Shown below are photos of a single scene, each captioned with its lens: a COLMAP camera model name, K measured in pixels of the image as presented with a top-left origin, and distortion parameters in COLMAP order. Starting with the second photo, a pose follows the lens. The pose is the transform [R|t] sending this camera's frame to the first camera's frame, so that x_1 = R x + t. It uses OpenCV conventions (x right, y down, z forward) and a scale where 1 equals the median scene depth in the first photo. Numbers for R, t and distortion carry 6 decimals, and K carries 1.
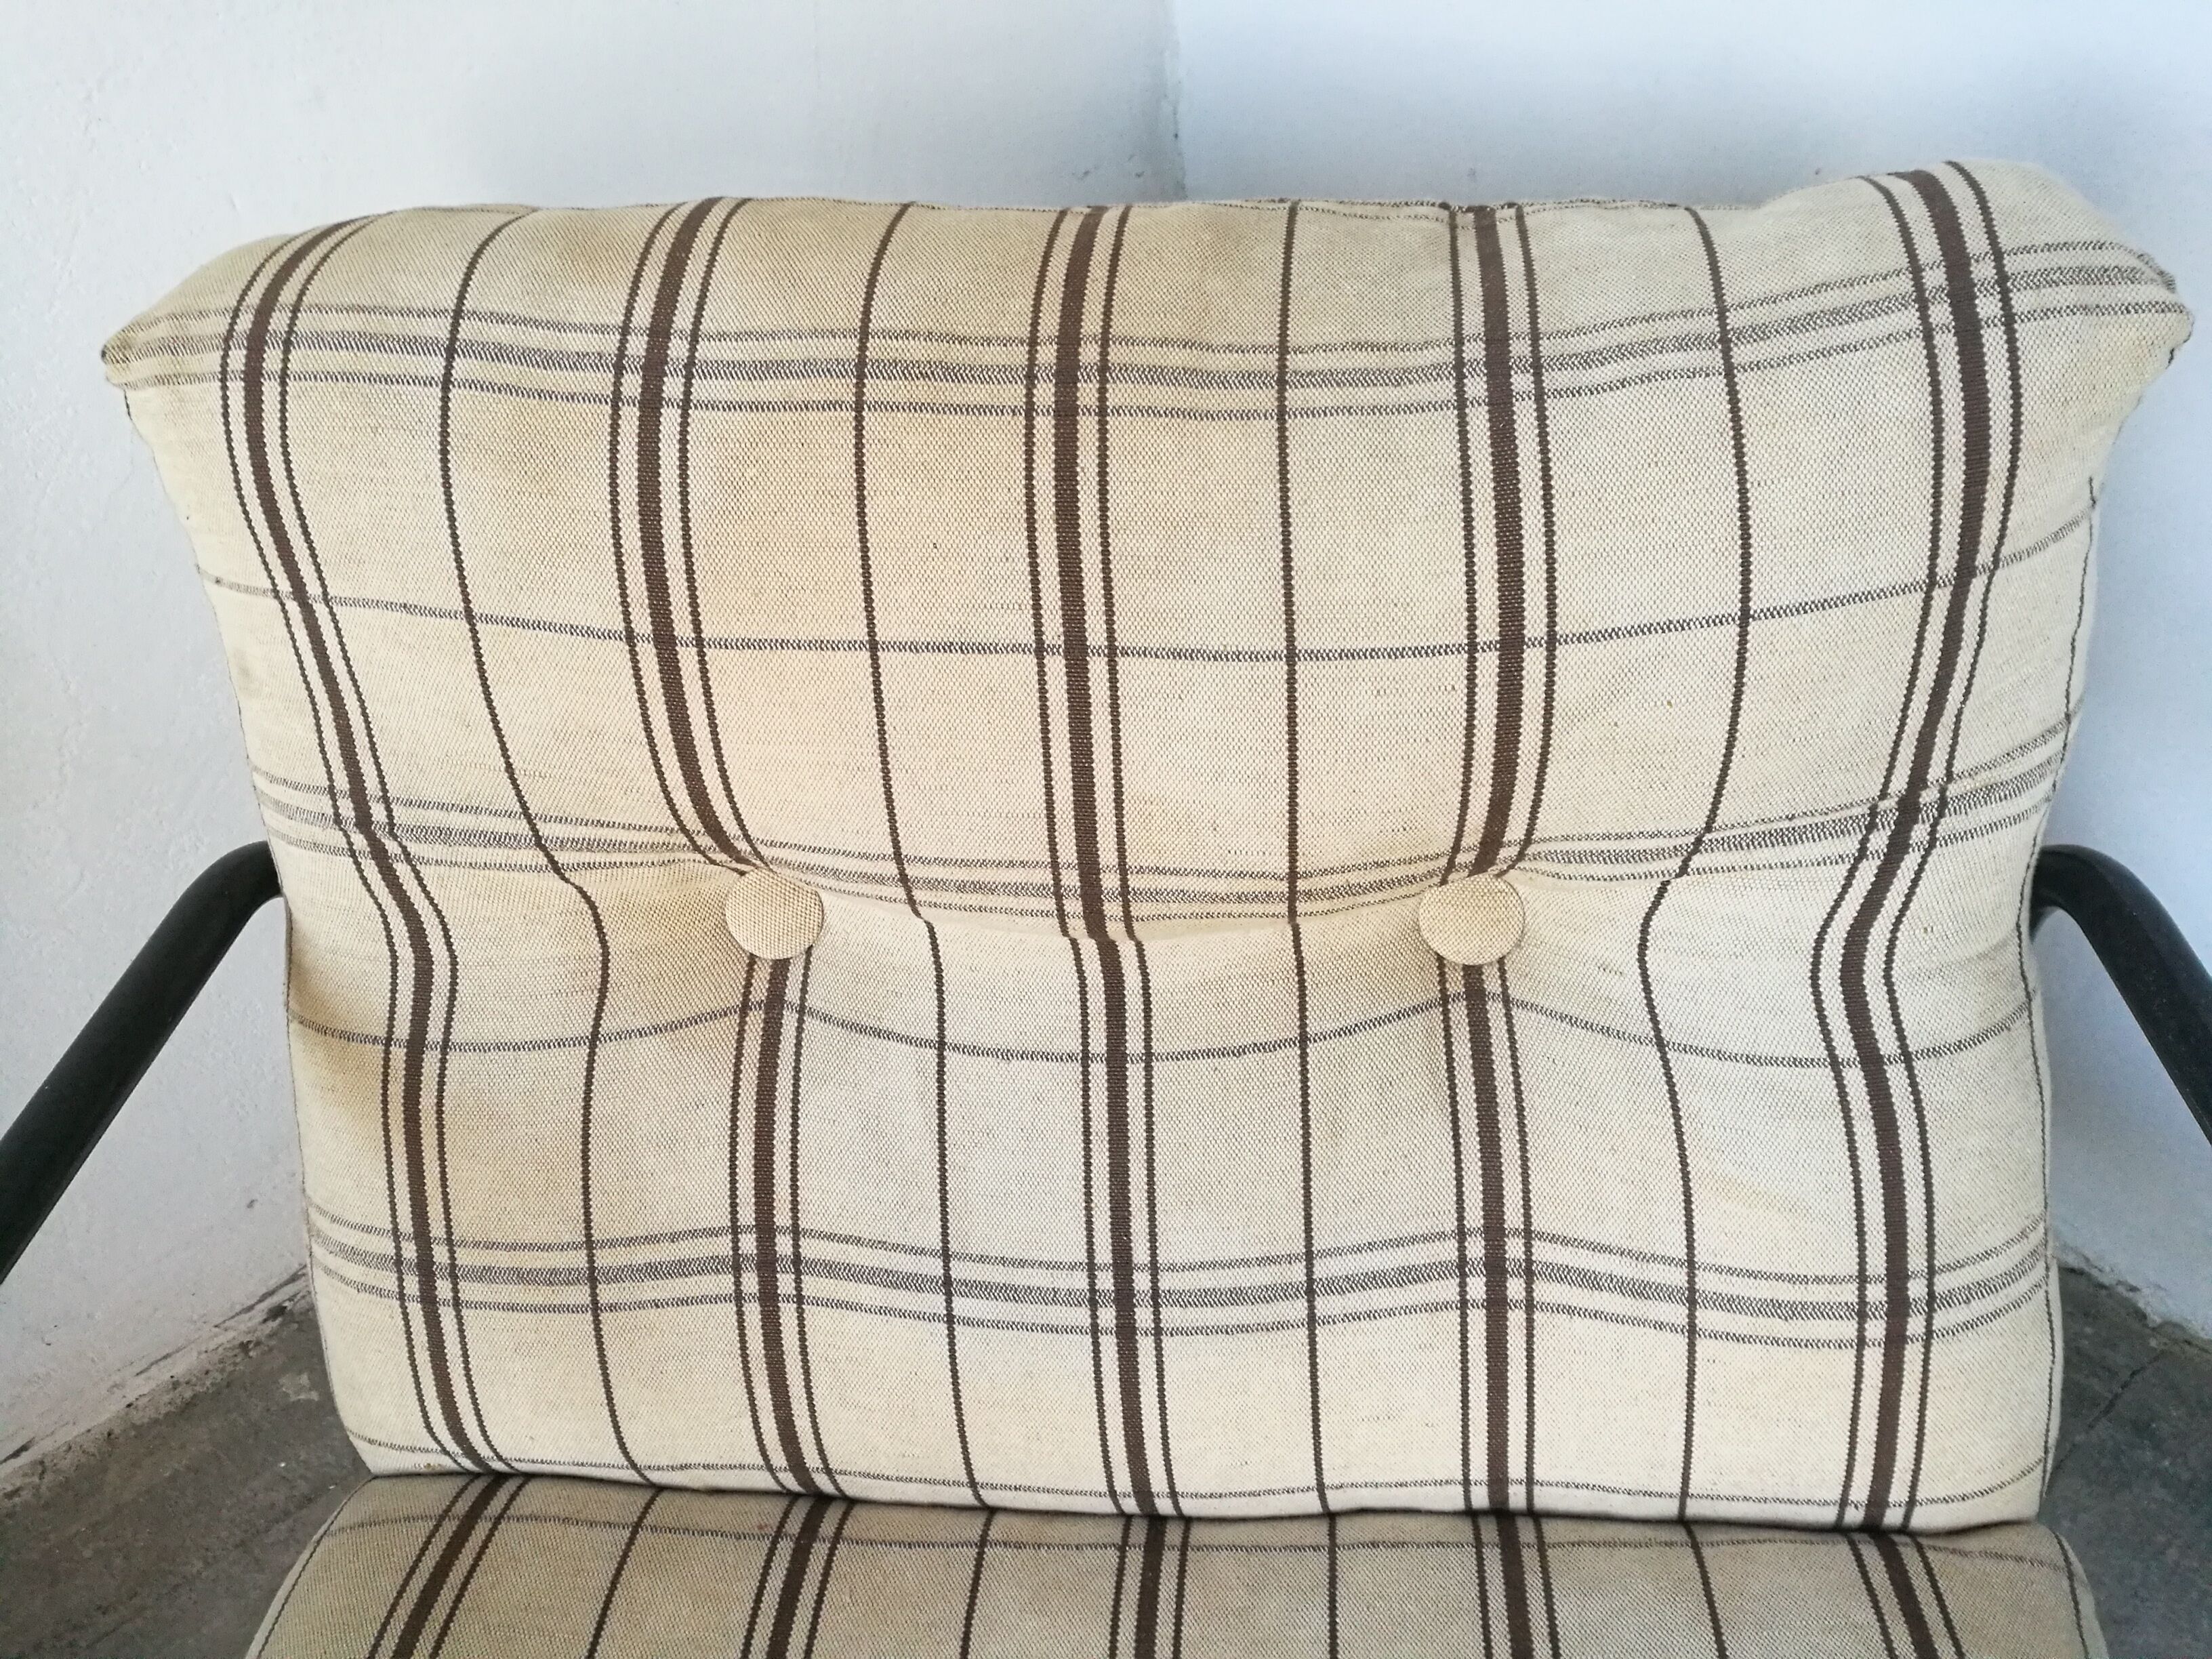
lens RADIAL K [[1754.4, 0, 1107.8], [0, 1754.4, 832.3], [0, 0, 1]] dist [0.002574, -0.003469]
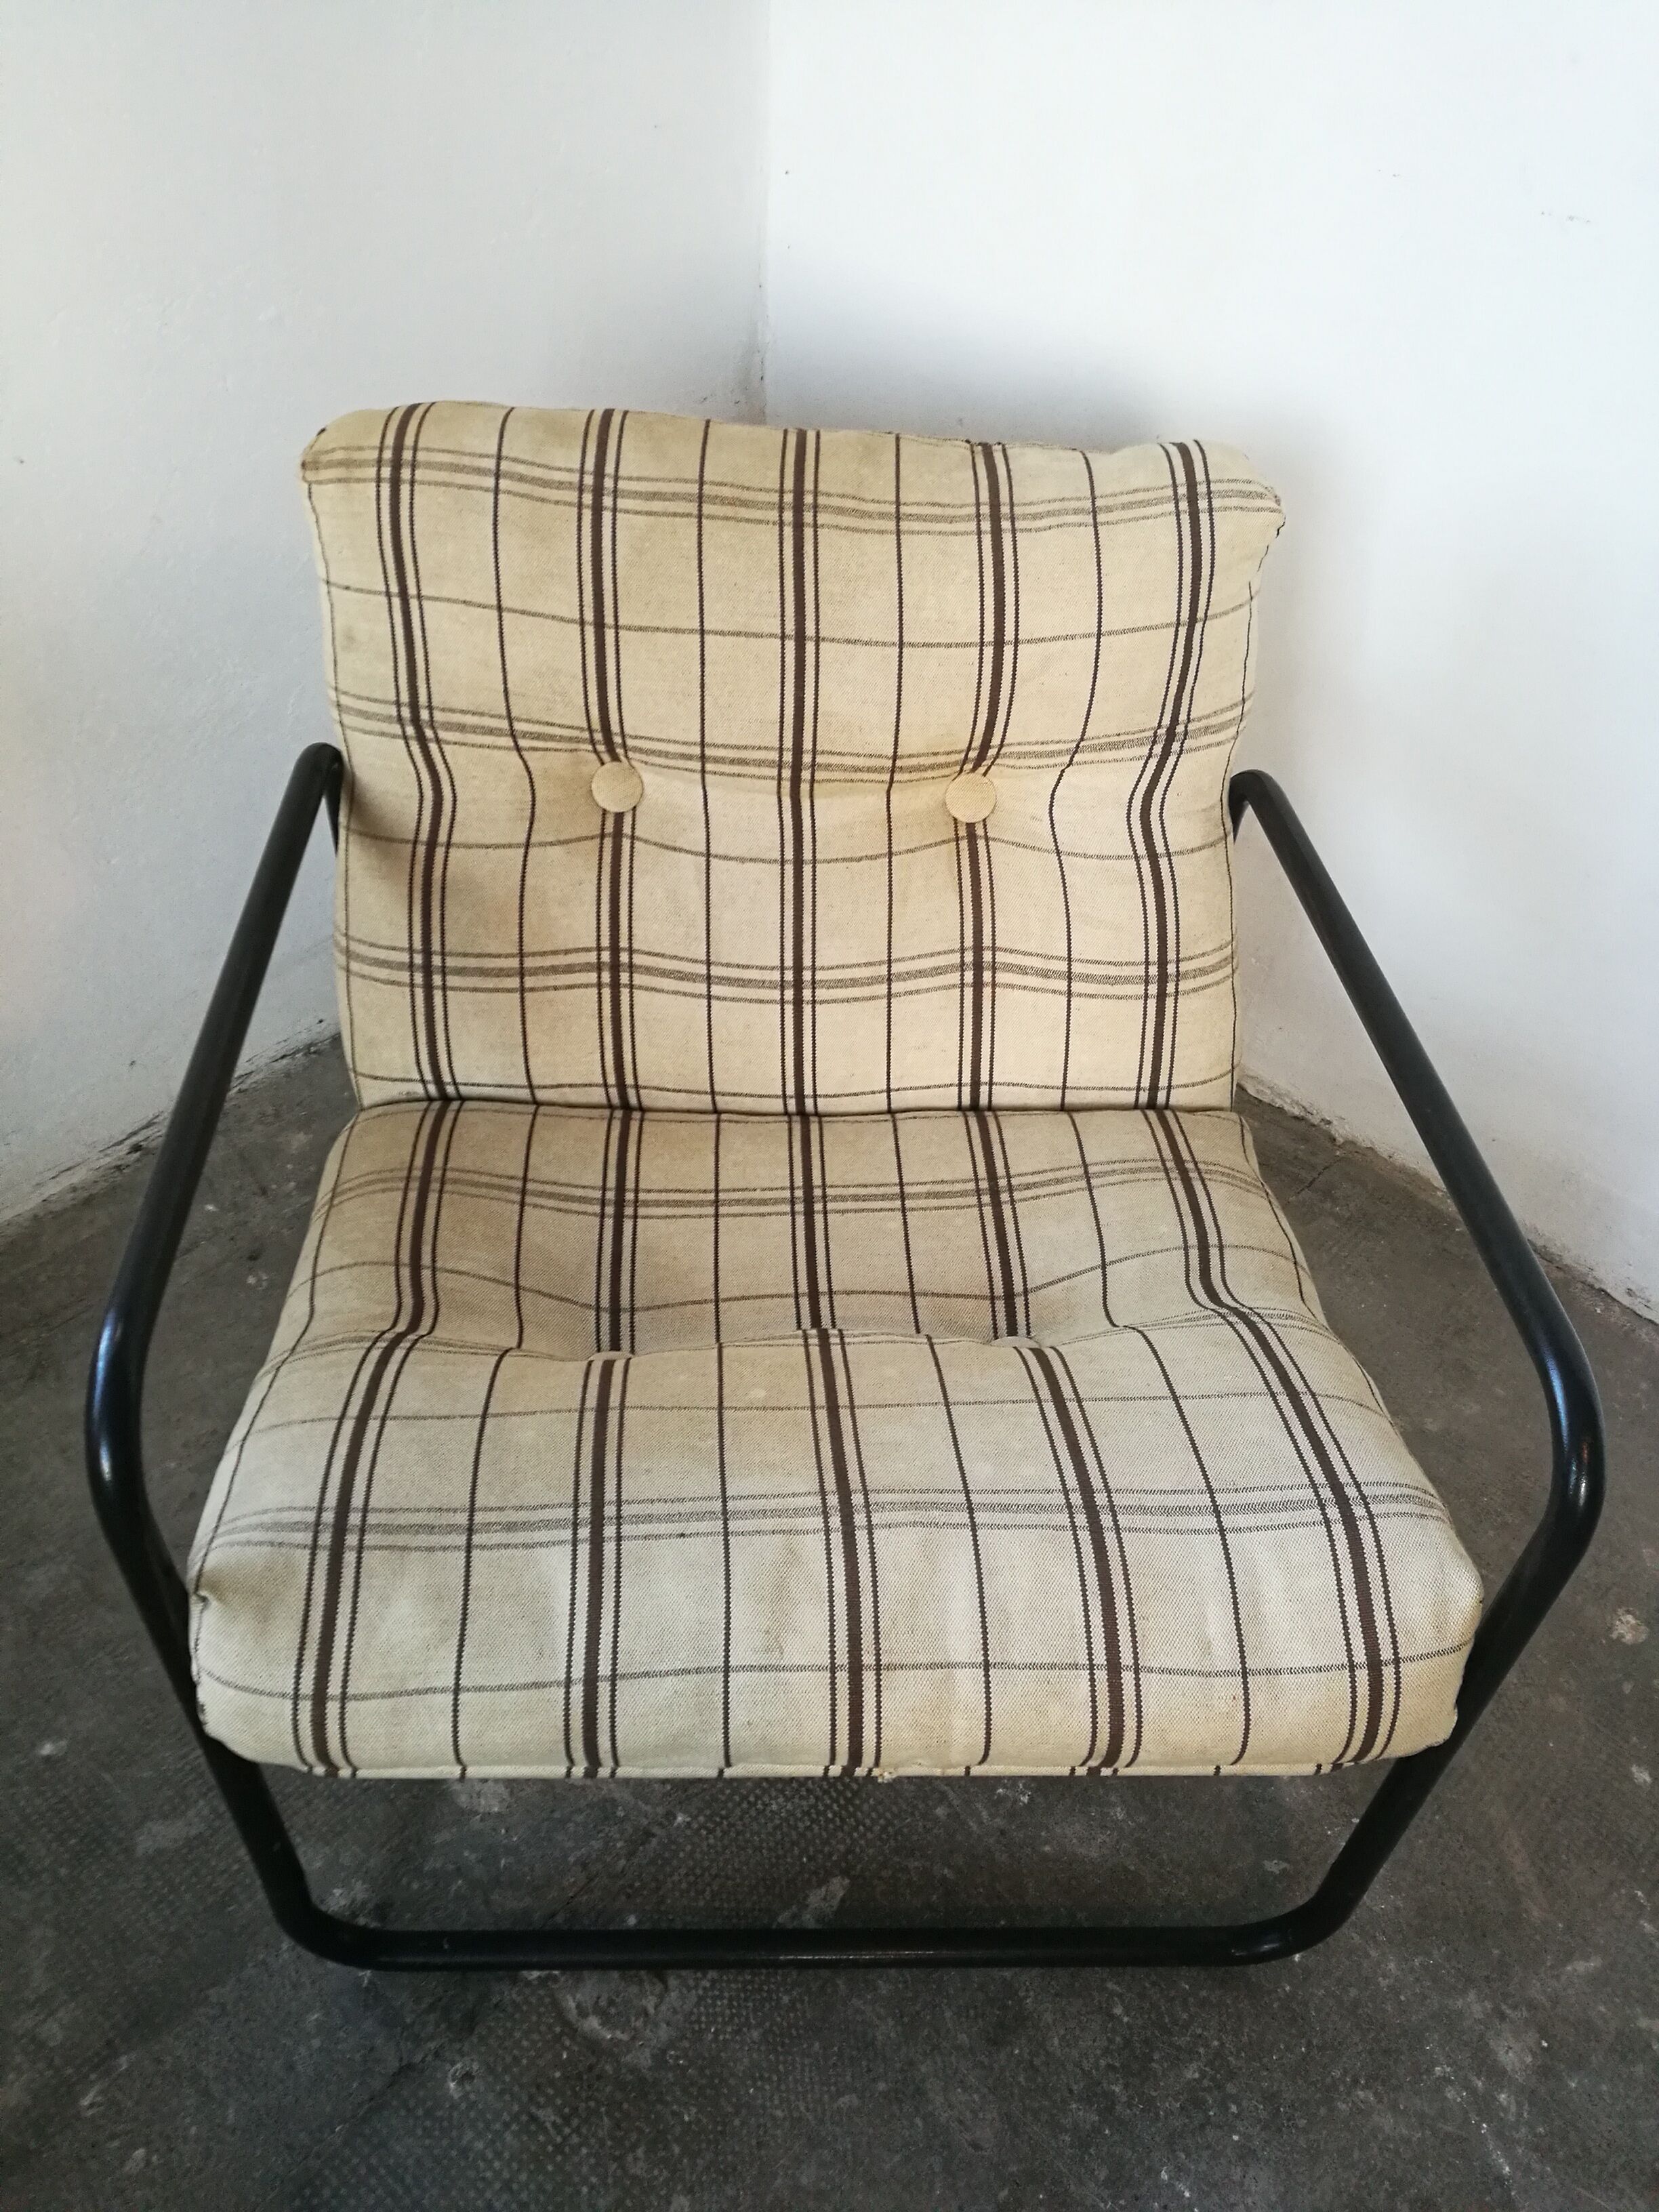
lens RADIAL K [[1754.4, 0, 828.9], [0, 1754.4, 1117.5], [0, 0, 1]] dist [0.002574, -0.003469]
pose [[0.985357, 0.011507, 0.170117, -0.320074], [-0.017890, 0.999190, 0.036034, 0.377082], [-0.169564, -0.038550, 0.984765, -1.064501]]
